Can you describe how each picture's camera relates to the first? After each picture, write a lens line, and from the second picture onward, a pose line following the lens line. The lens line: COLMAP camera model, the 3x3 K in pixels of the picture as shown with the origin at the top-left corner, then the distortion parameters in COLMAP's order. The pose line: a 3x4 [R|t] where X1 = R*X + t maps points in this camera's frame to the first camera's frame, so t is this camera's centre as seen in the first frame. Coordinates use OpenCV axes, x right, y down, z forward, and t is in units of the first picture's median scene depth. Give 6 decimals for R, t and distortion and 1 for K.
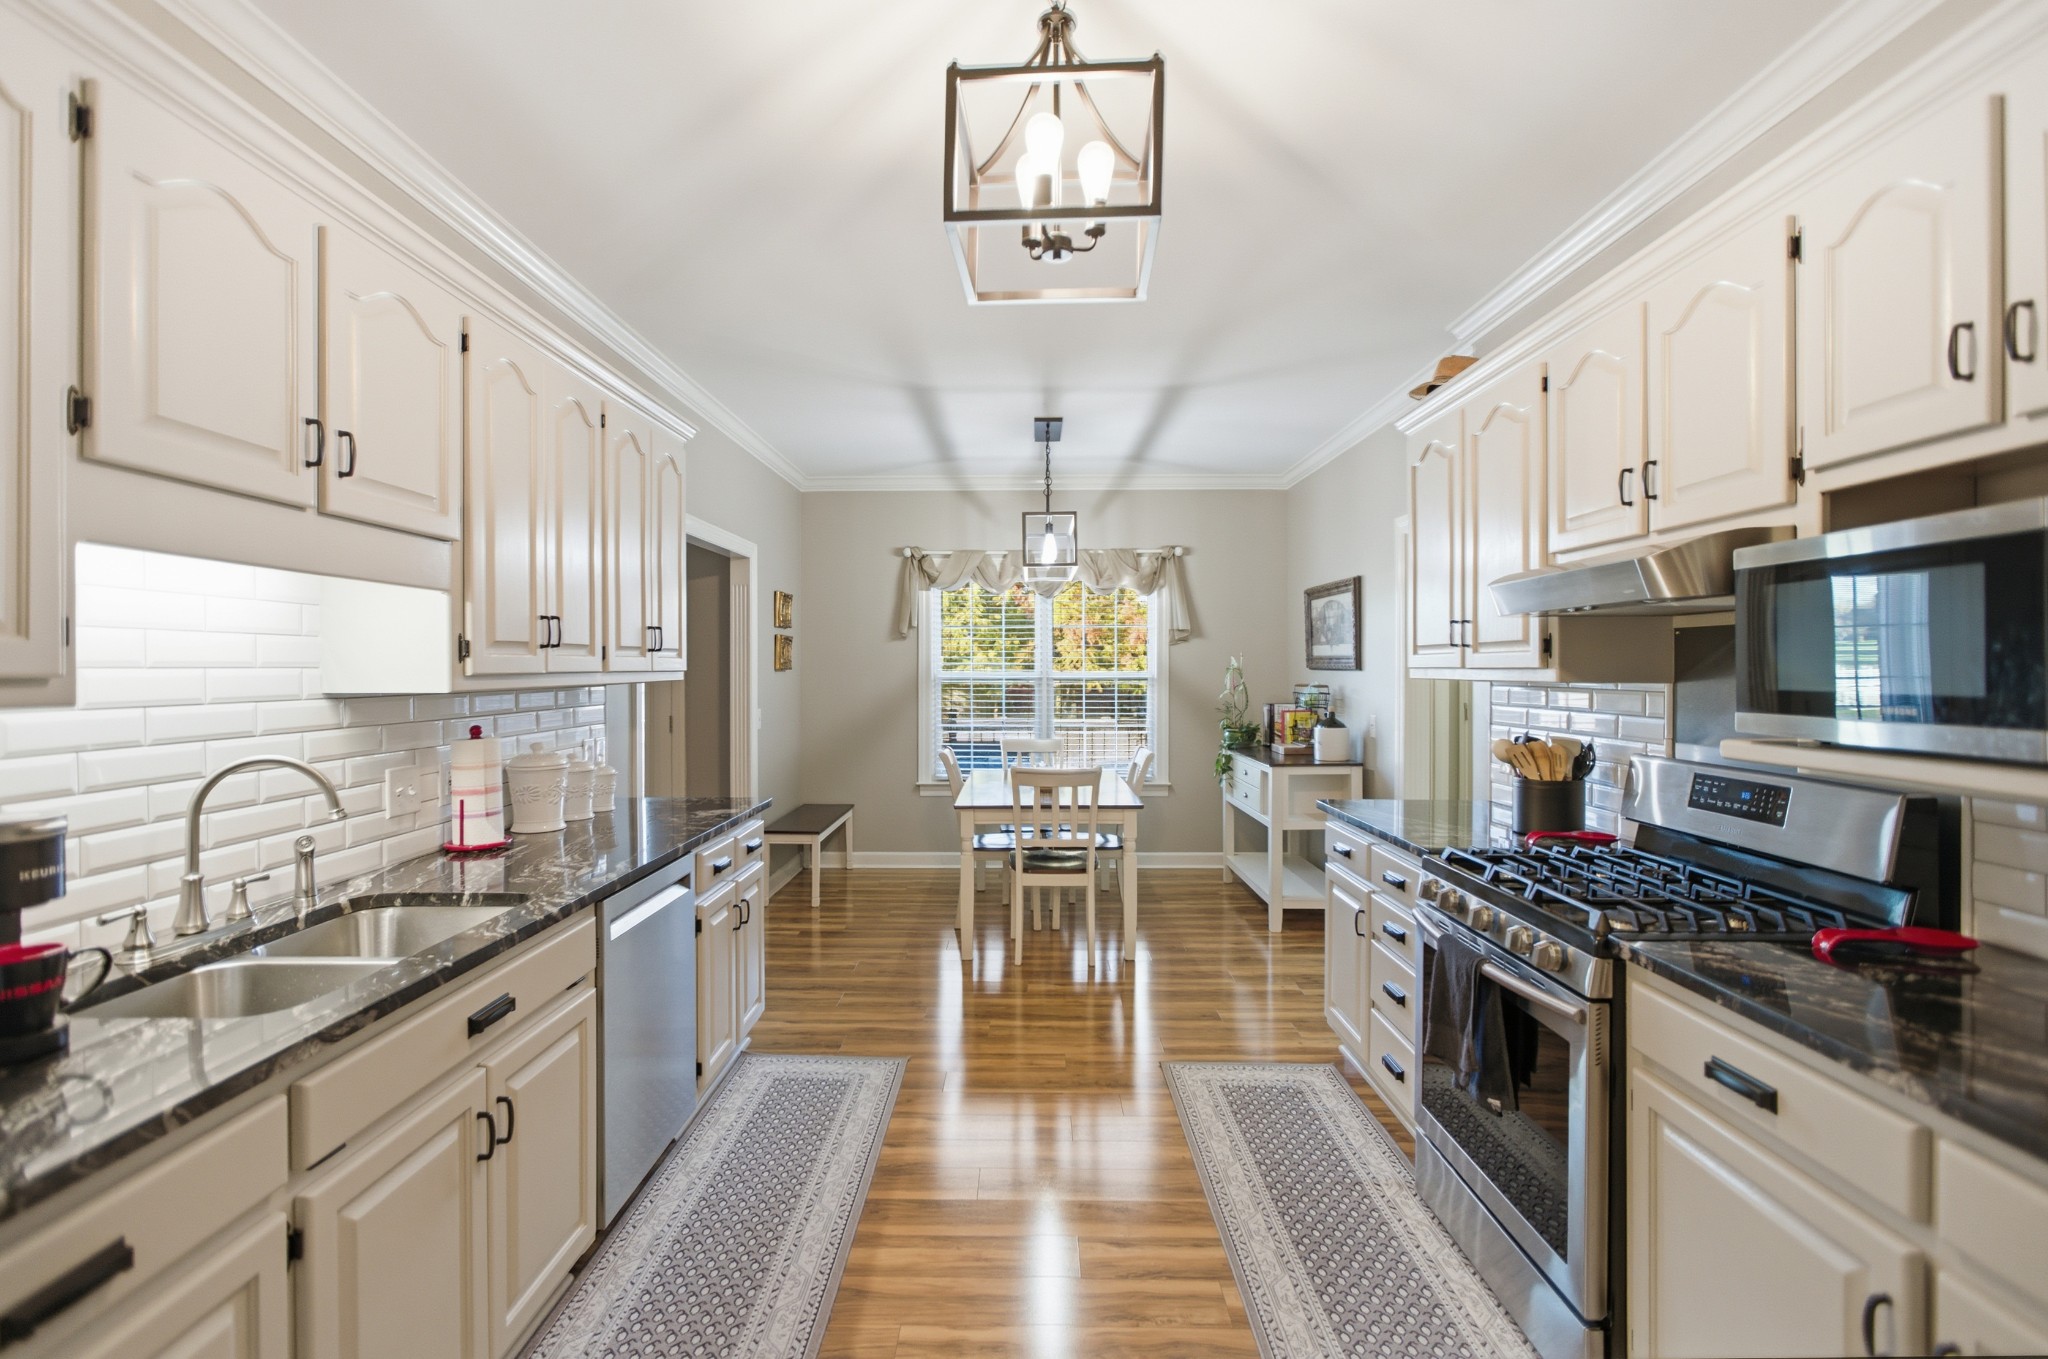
lens RADIAL K [[923.7, 0, 1013.9], [0, 923.7, 672.9], [0, 0, 1]] dist [-0.020079, 0.012536]
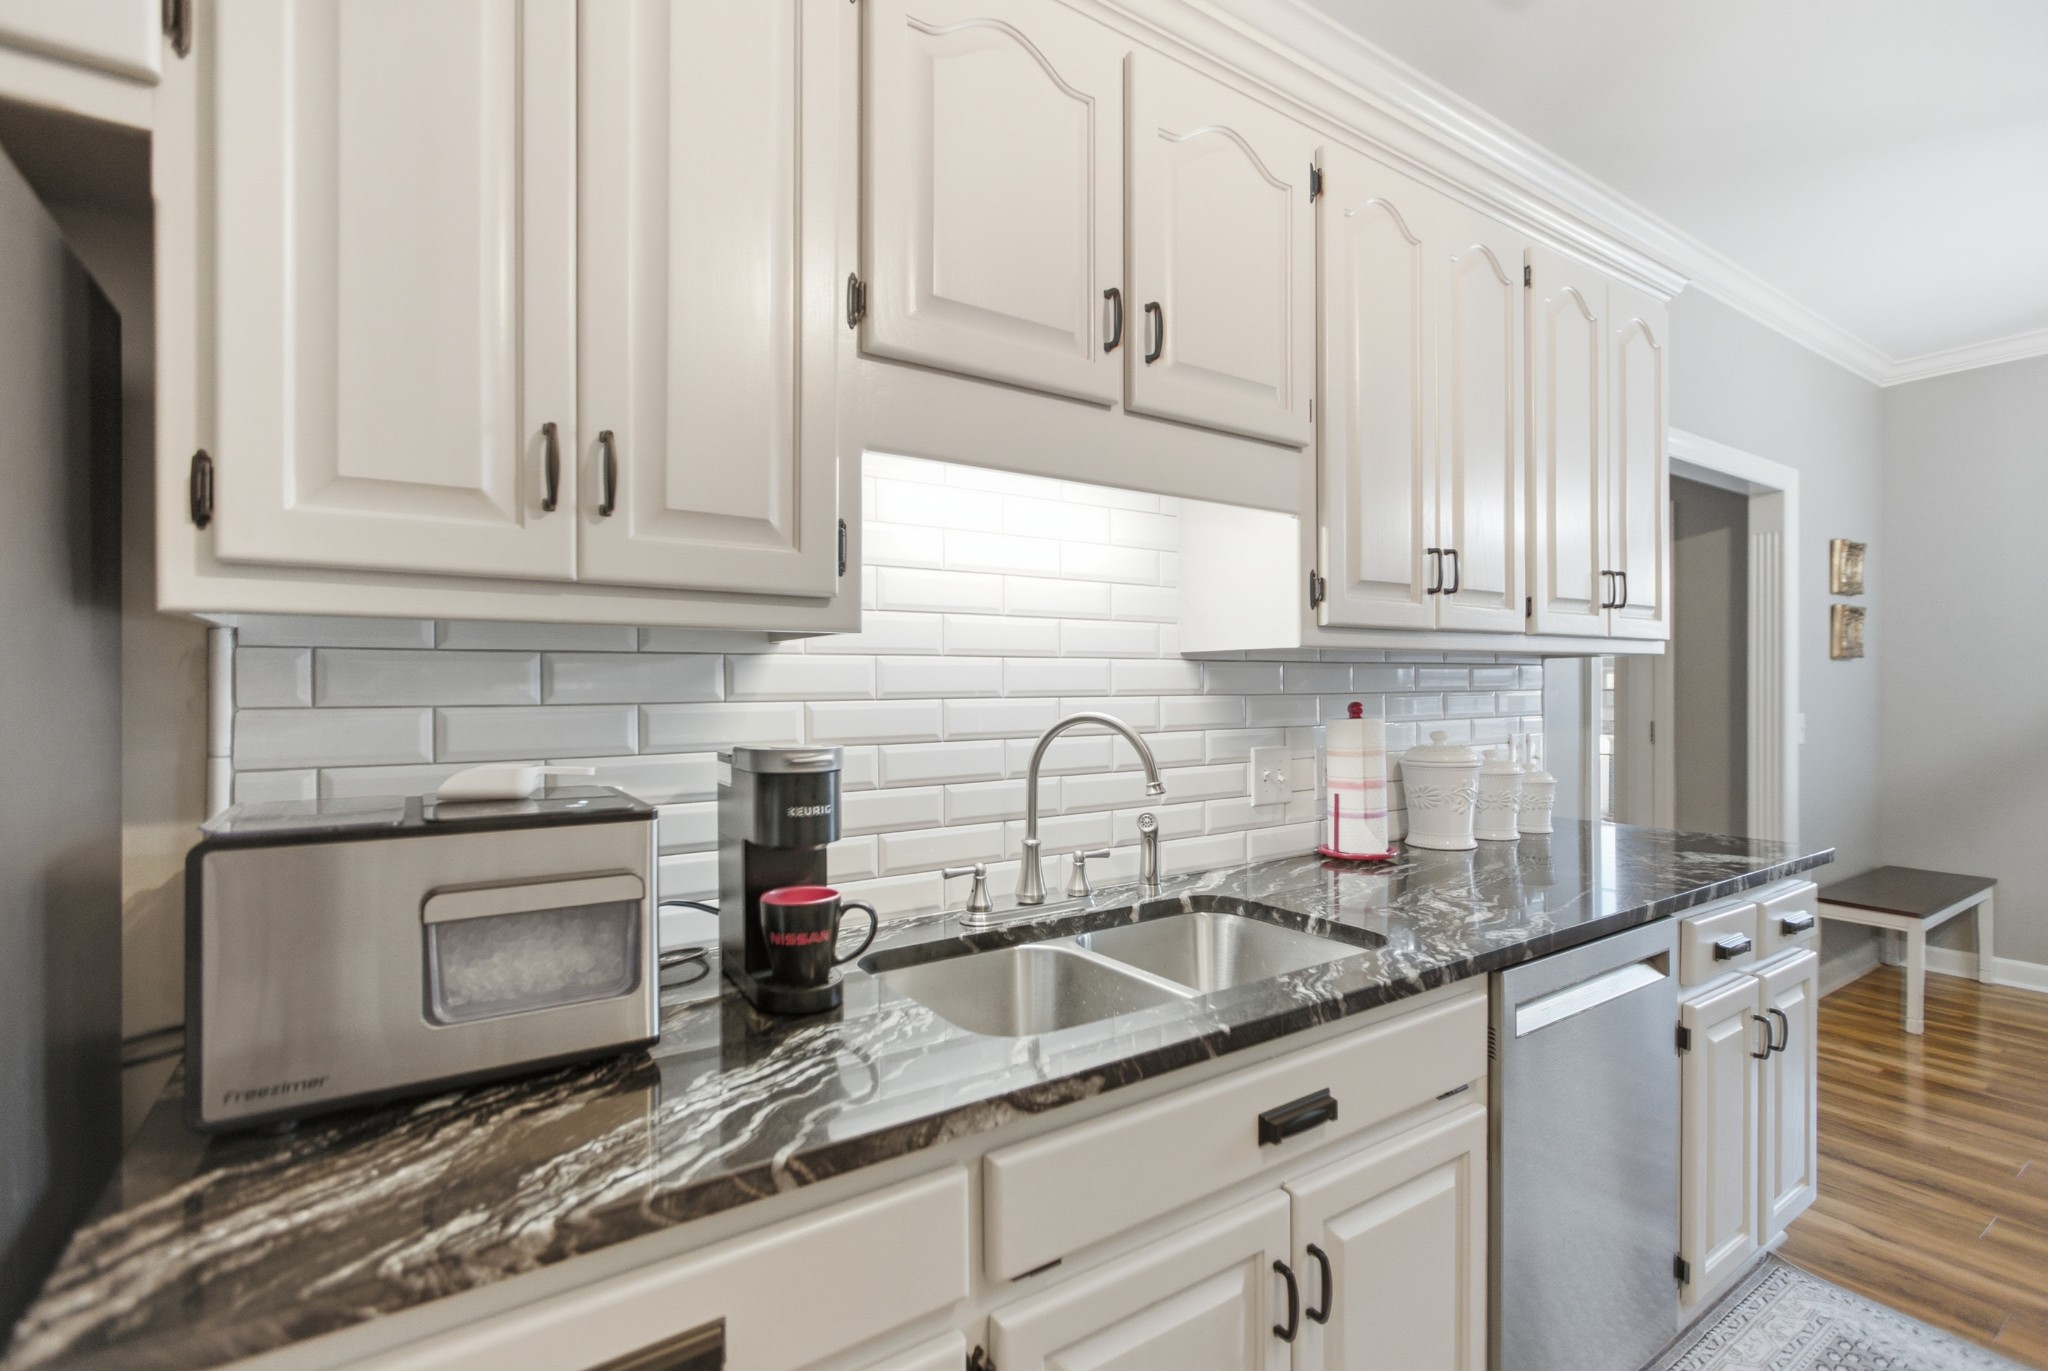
lens RADIAL K [[919.9, 0, 1024.0], [0, 919.9, 685.5], [0, 0, 1]] dist [-0.002986, 0.000281]
pose [[0.567355, -0.000351, -0.823473, -0.114220], [-0.003479, 0.999990, -0.002824, 0.054836], [0.823466, 0.004468, 0.567349, 0.373909]]
